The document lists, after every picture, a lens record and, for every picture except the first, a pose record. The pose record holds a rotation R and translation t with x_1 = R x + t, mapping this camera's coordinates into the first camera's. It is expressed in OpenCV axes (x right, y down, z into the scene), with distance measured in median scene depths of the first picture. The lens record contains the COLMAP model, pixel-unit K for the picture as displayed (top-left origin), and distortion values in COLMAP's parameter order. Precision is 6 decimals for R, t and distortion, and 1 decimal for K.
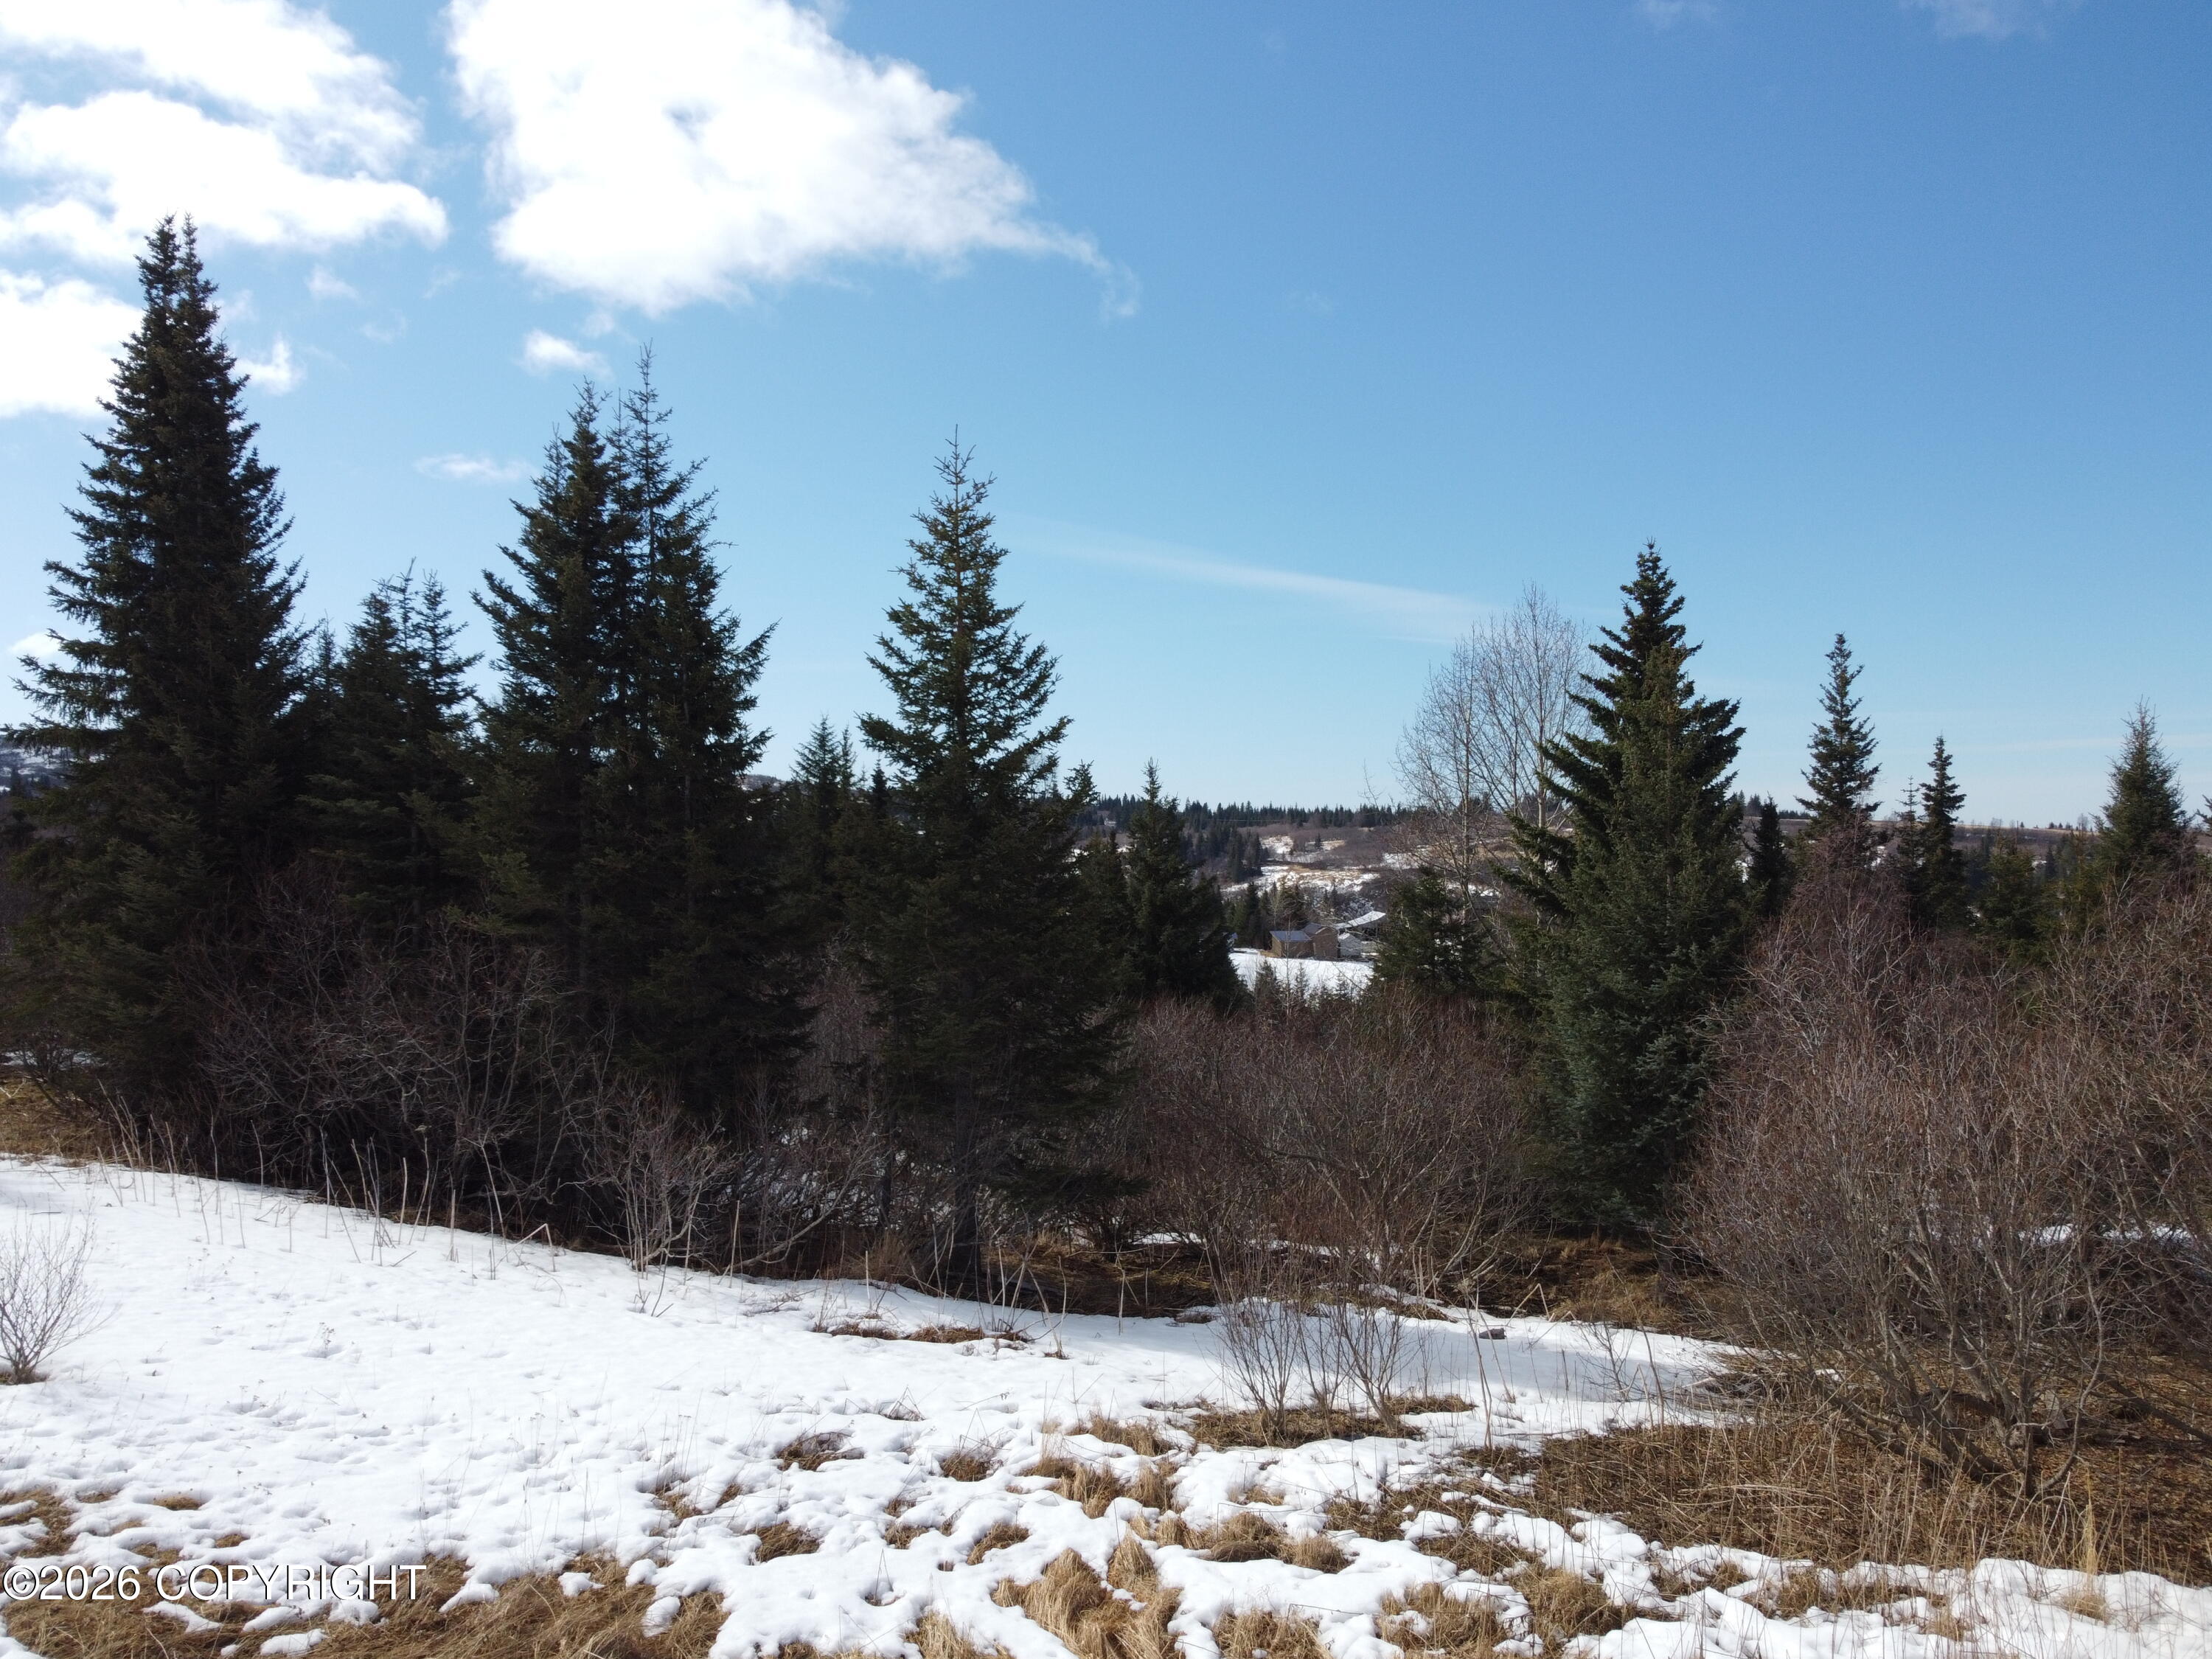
lens RADIAL K [[1677.1, 0, 1094.9], [0, 1677.1, 818.7], [0, 0, 1]] dist [0.000098, -0.009693]
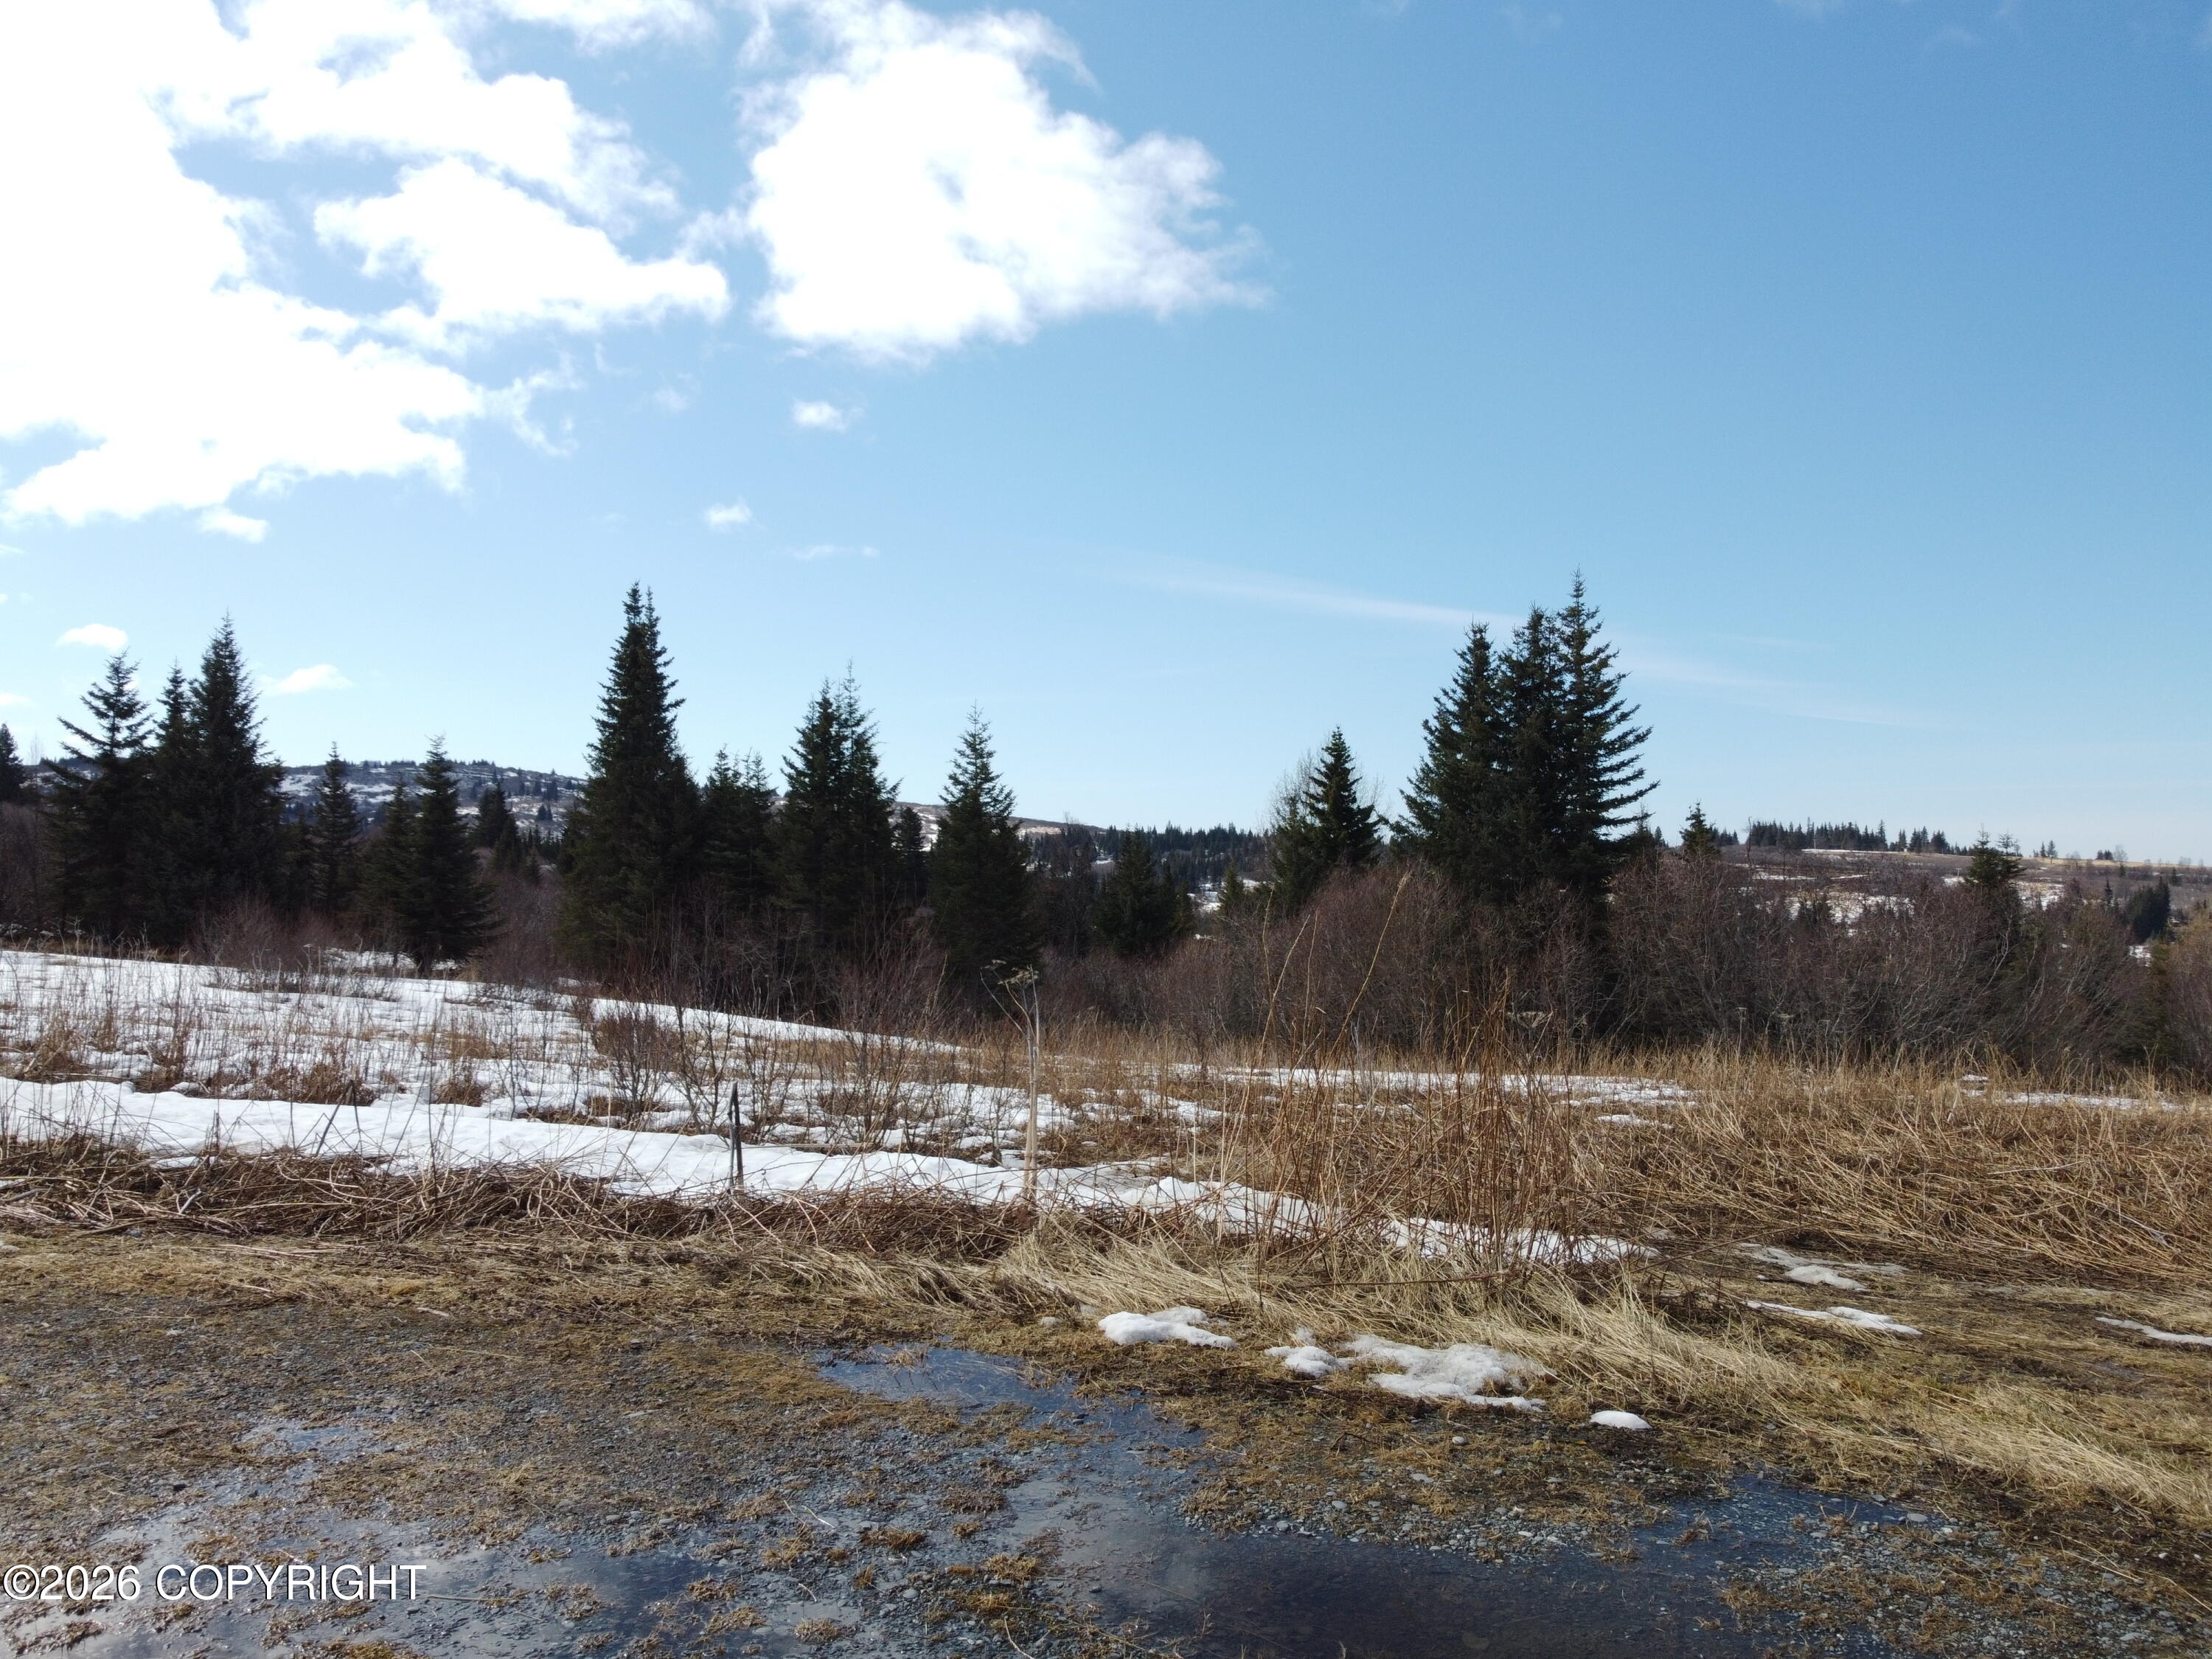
lens RADIAL K [[1677.1, 0, 1091.7], [0, 1677.1, 824.2], [0, 0, 1]] dist [0.000098, -0.009693]
pose [[0.993913, 0.007499, -0.109911, 0.337135], [-0.009122, 0.999857, -0.014268, -0.020743], [0.109788, 0.015184, 0.993839, -1.328896]]
